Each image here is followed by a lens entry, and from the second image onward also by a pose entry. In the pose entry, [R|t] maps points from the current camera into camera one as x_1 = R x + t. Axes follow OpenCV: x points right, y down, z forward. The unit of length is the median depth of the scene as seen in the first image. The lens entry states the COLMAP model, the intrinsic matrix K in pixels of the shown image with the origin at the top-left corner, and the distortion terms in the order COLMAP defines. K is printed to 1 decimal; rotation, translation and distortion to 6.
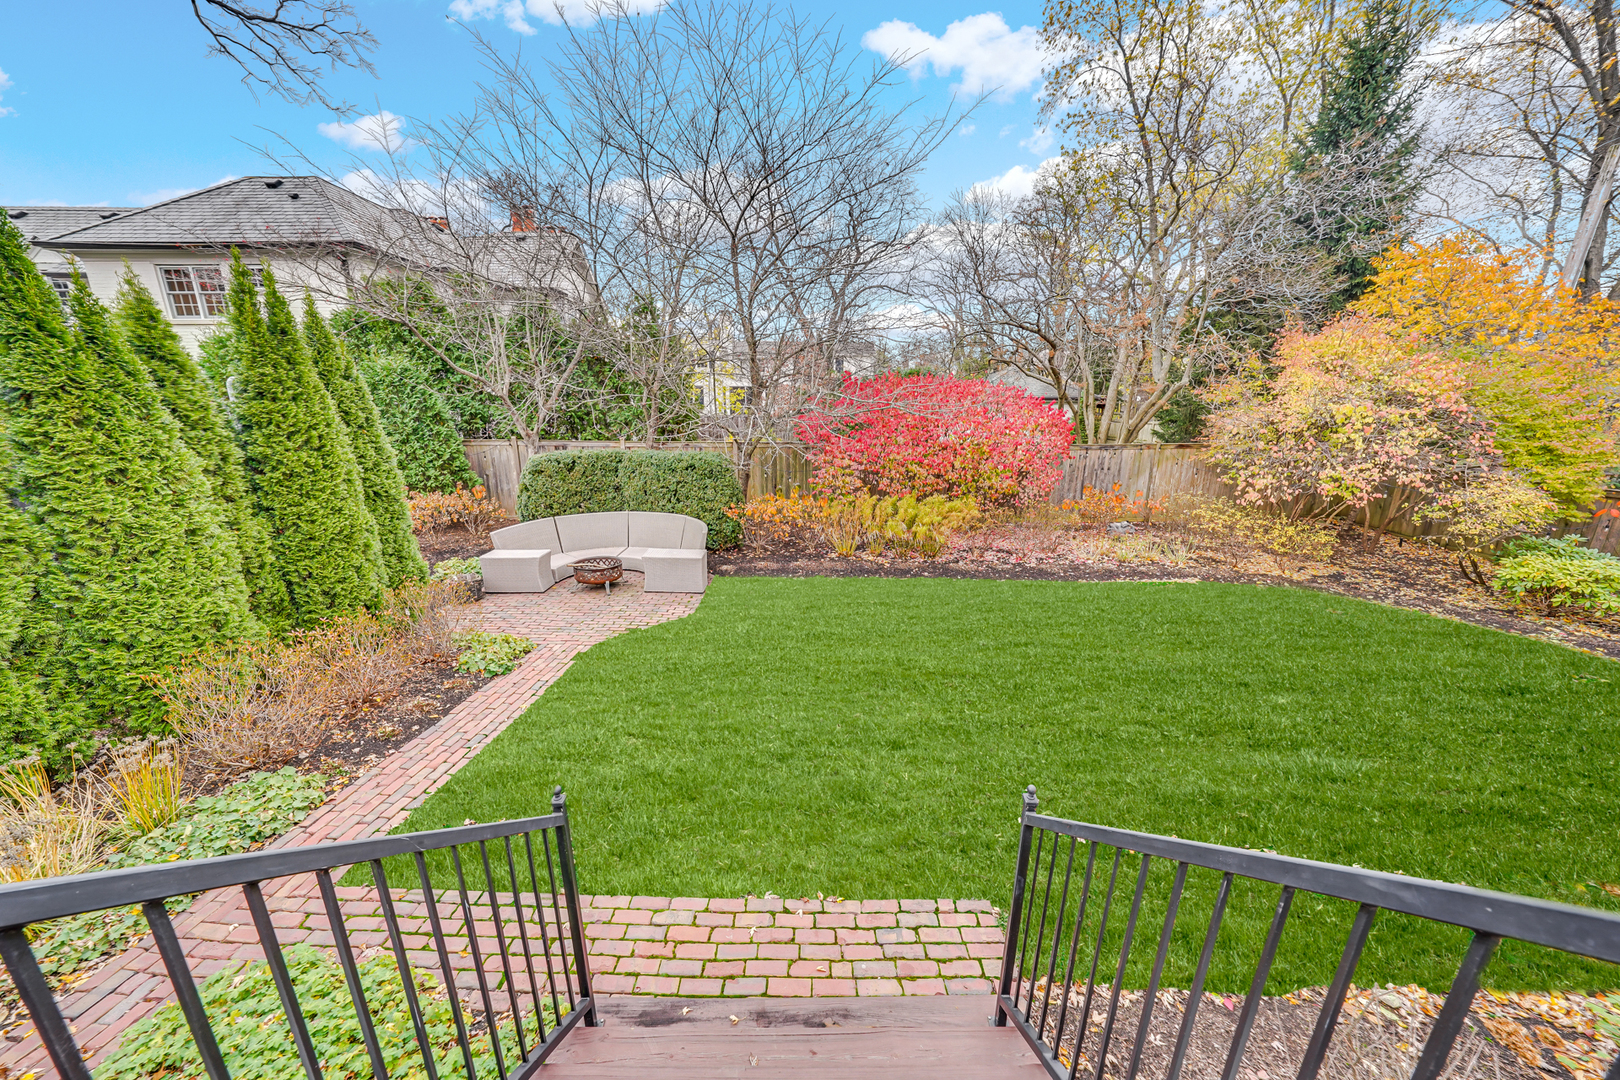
lens RADIAL K [[567.0, 0, 814.9], [0, 567.0, 542.9], [0, 0, 1]] dist [-0.015022, -0.000040]
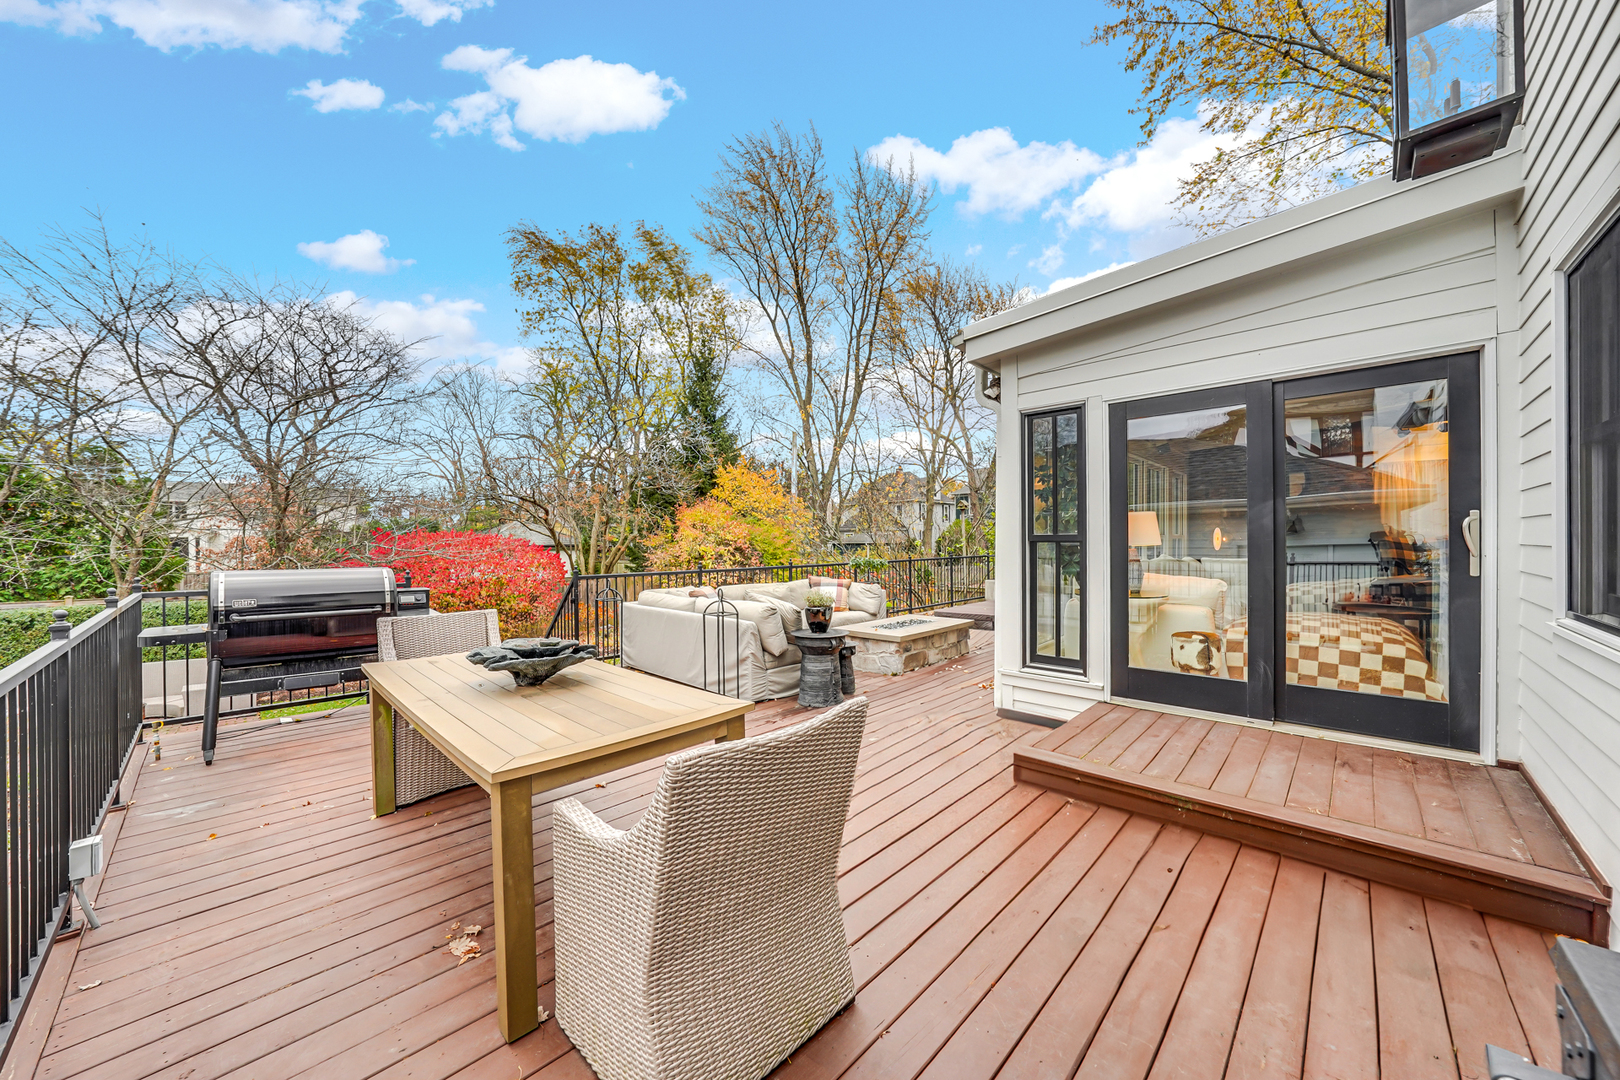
lens RADIAL K [[567.0, 0, 809.6], [0, 567.0, 542.9], [0, 0, 1]] dist [-0.015022, -0.000040]
pose [[0.699259, -0.011596, 0.714774, -0.181577], [0.191408, 0.966398, -0.171575, 0.136696], [-0.688767, 0.256789, 0.677982, -0.535997]]
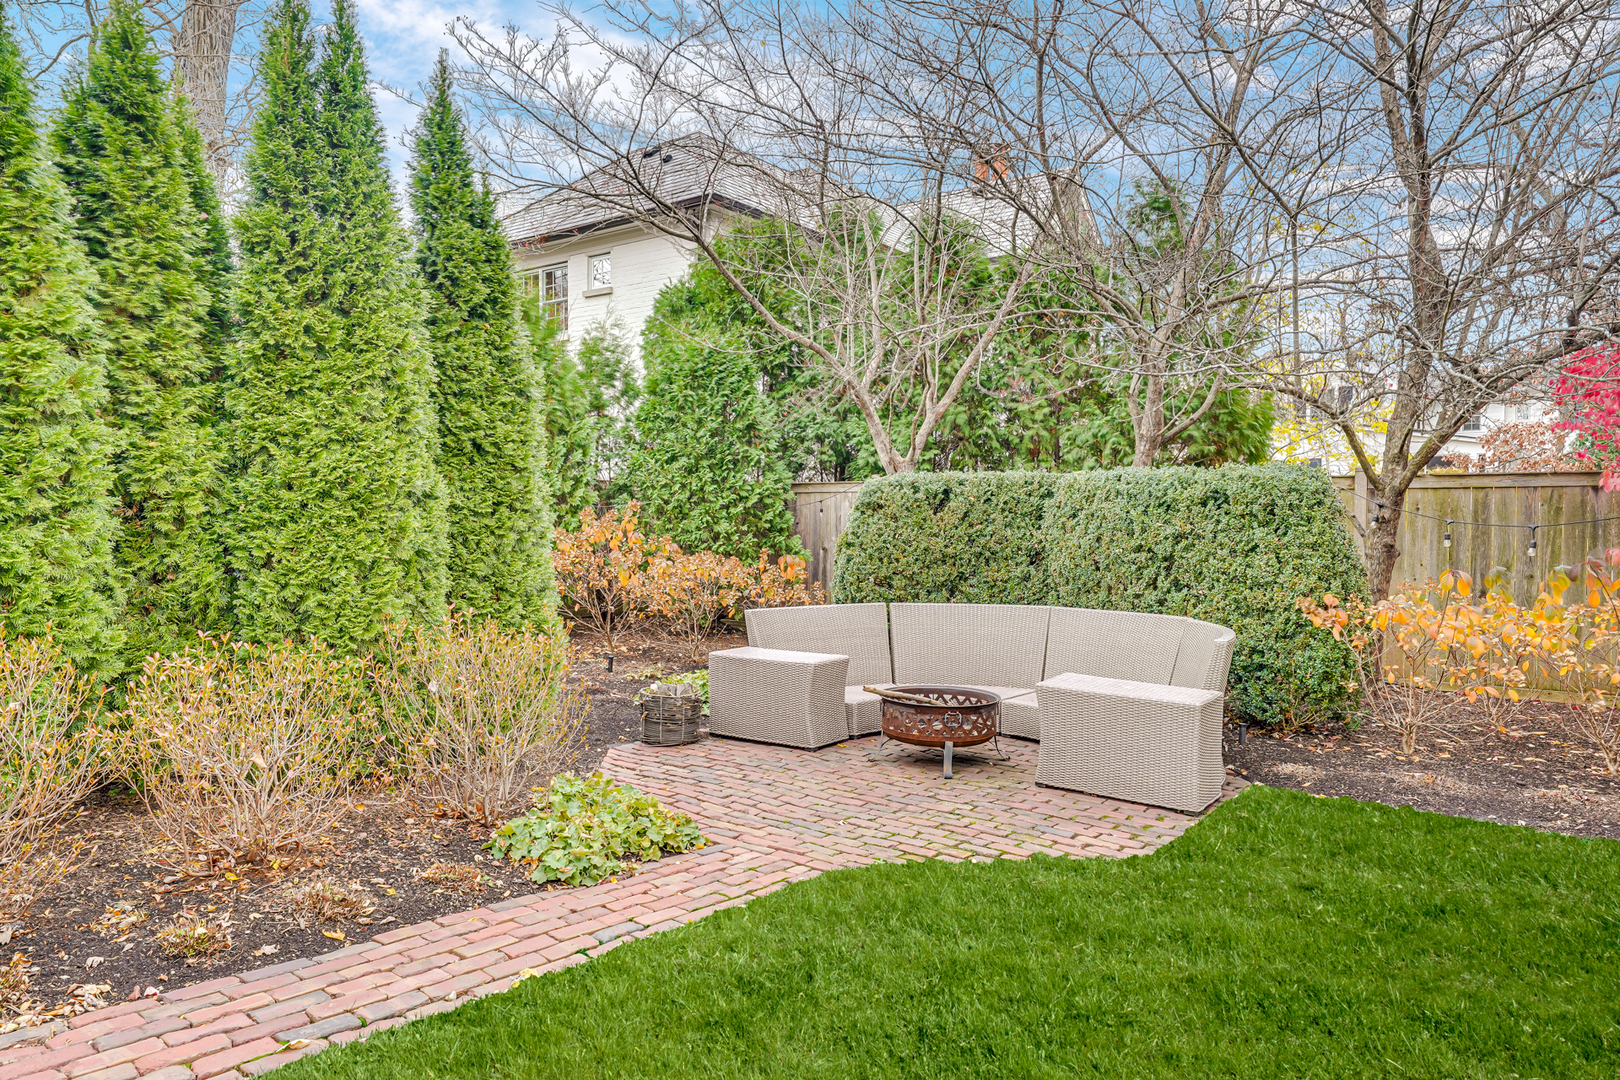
lens RADIAL K [[1062.6, 0, 806.5], [0, 1062.6, 544.2], [0, 0, 1]] dist [0.022130, 0.000818]
pose [[0.798376, 0.011426, -0.602051, -0.004533], [-0.149706, 0.972194, -0.180073, 0.069745], [0.583253, 0.233897, 0.777887, 0.288626]]
